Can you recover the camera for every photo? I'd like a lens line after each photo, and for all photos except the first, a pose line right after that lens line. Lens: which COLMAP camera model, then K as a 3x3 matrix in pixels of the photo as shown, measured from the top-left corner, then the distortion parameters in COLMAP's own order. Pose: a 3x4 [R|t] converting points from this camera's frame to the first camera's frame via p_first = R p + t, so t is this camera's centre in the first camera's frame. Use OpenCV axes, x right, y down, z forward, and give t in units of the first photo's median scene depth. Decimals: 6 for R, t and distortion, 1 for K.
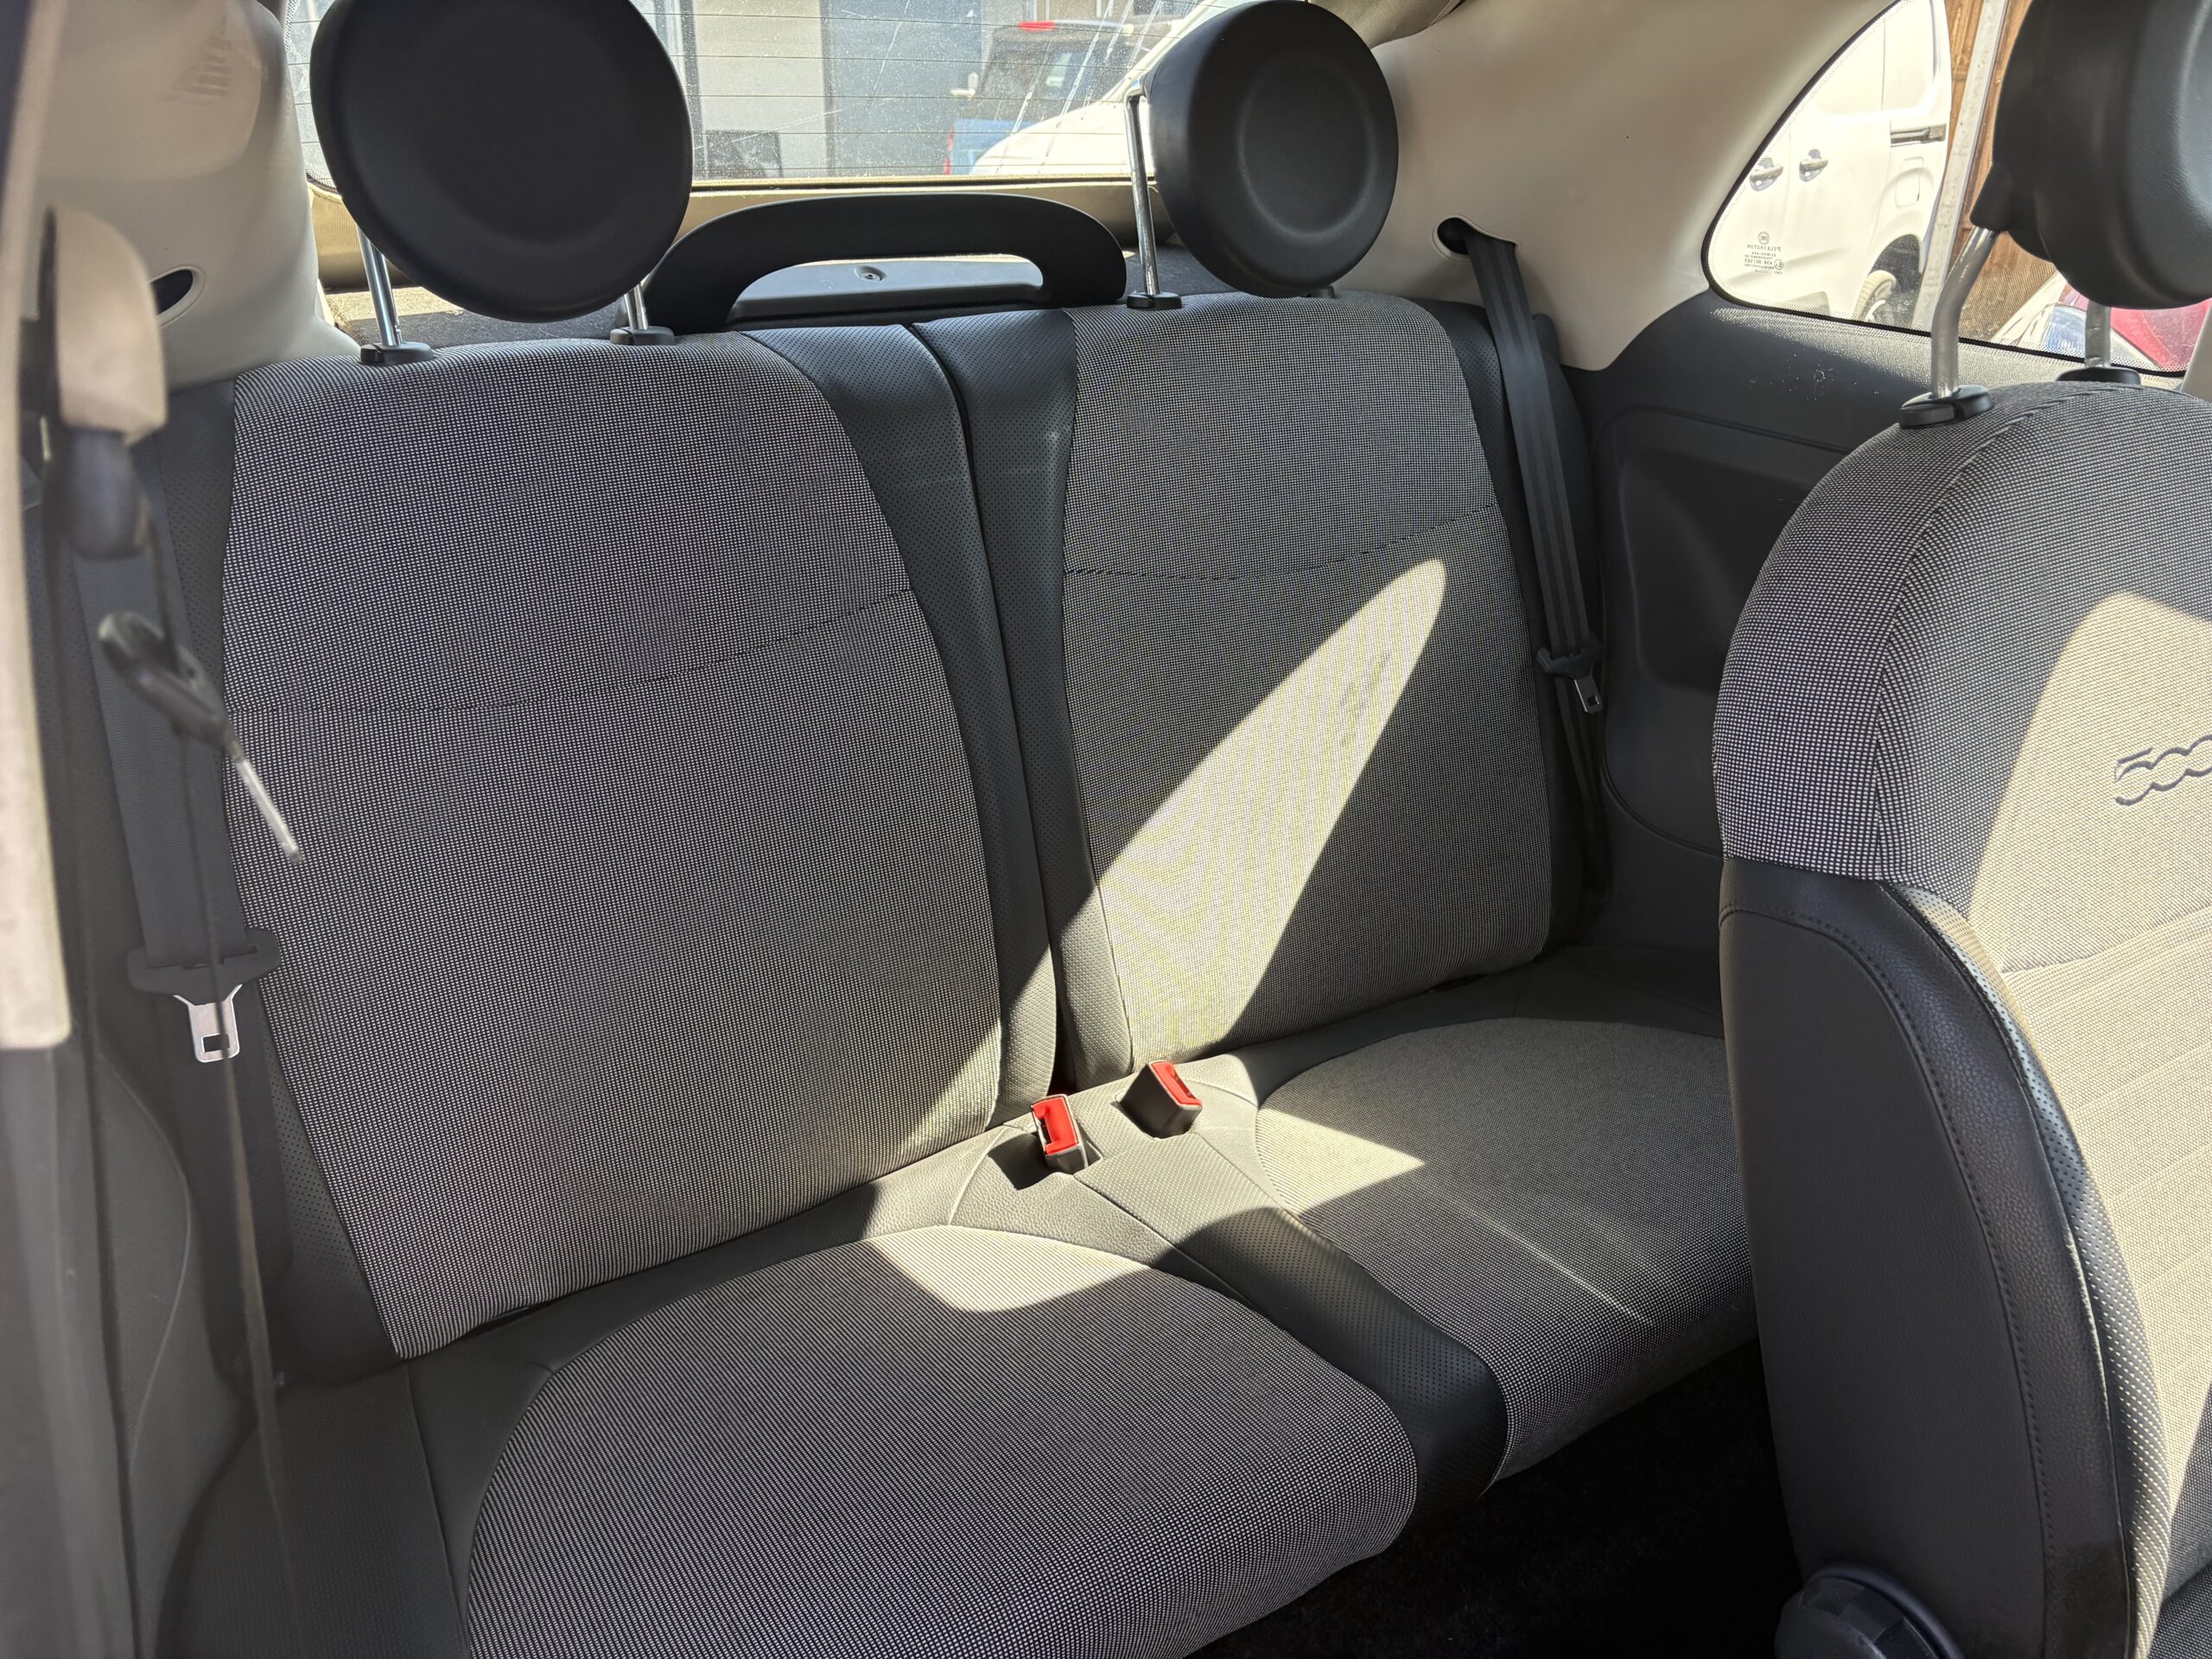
lens RADIAL K [[1705.9, 0, 1113.9], [0, 1705.9, 811.5], [0, 0, 1]] dist [0.044650, -0.001937]
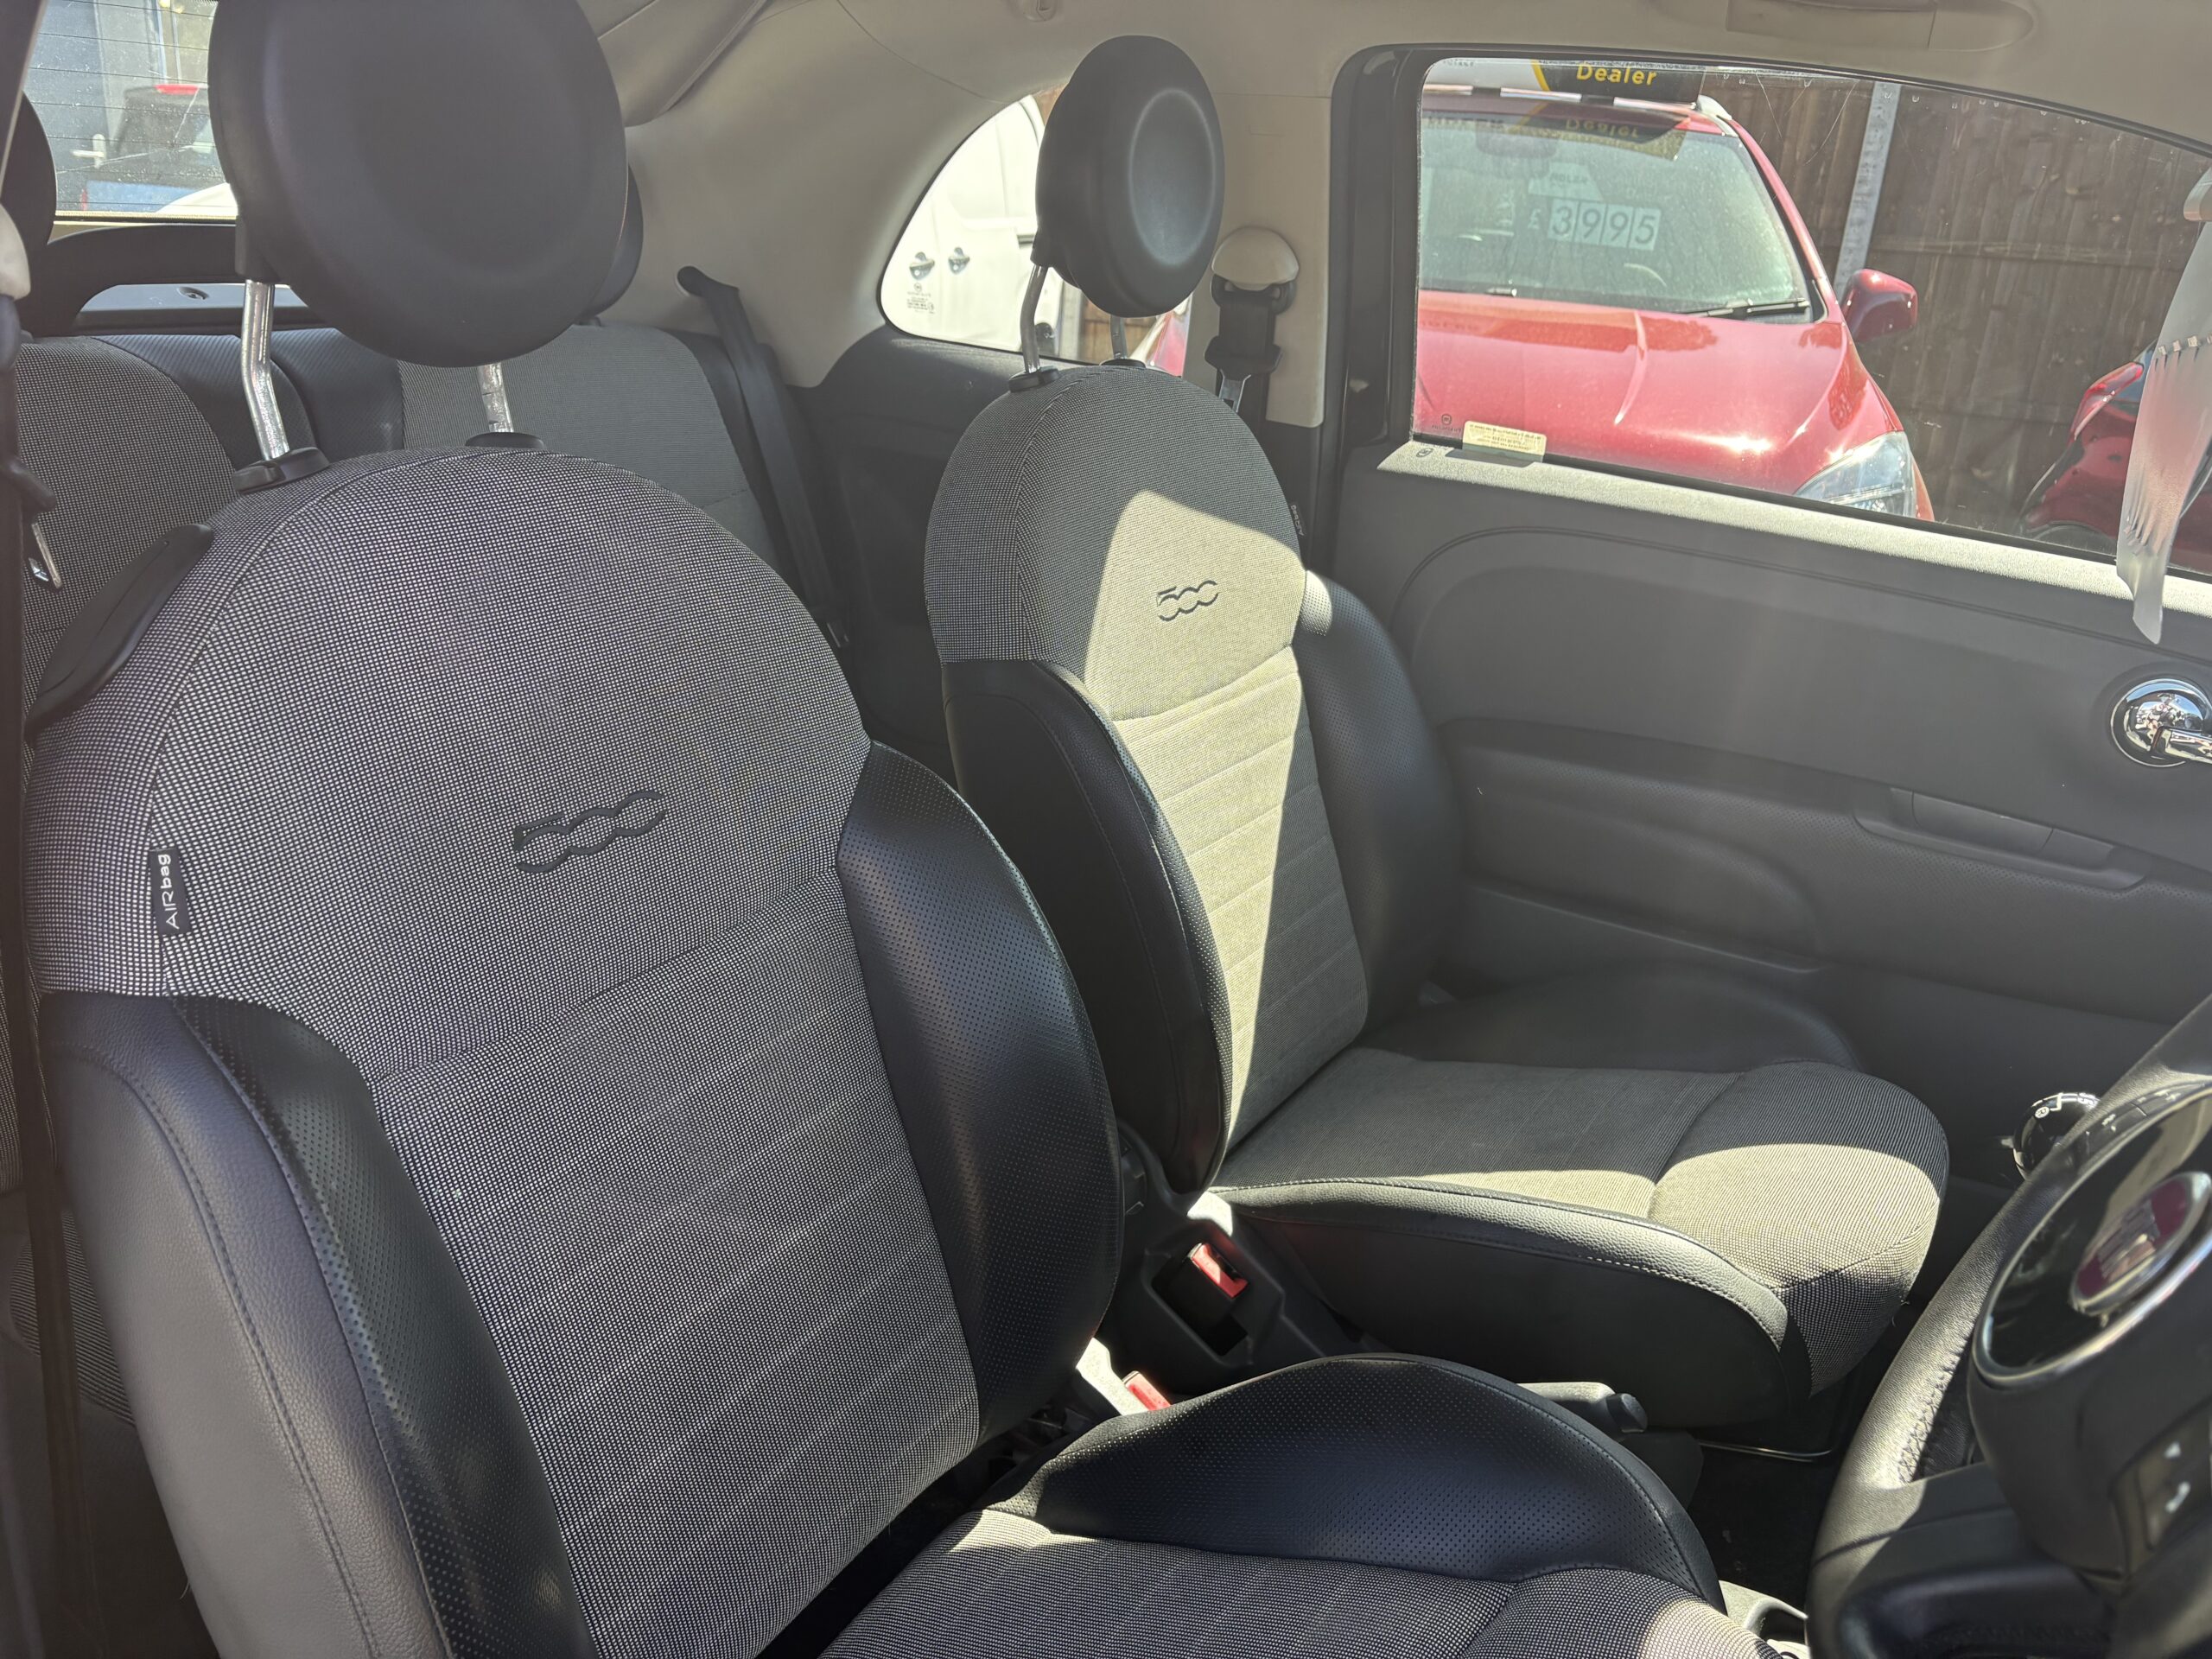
lens RADIAL K [[1699.8, 0, 1106.0], [0, 1699.8, 829.5], [0, 0, 1]] dist [0.021299, -0.001369]
pose [[0.904284, -0.110612, 0.412354, -0.104979], [0.125759, 0.992014, -0.009683, 0.140380], [-0.407990, 0.060613, 0.910972, -0.298560]]
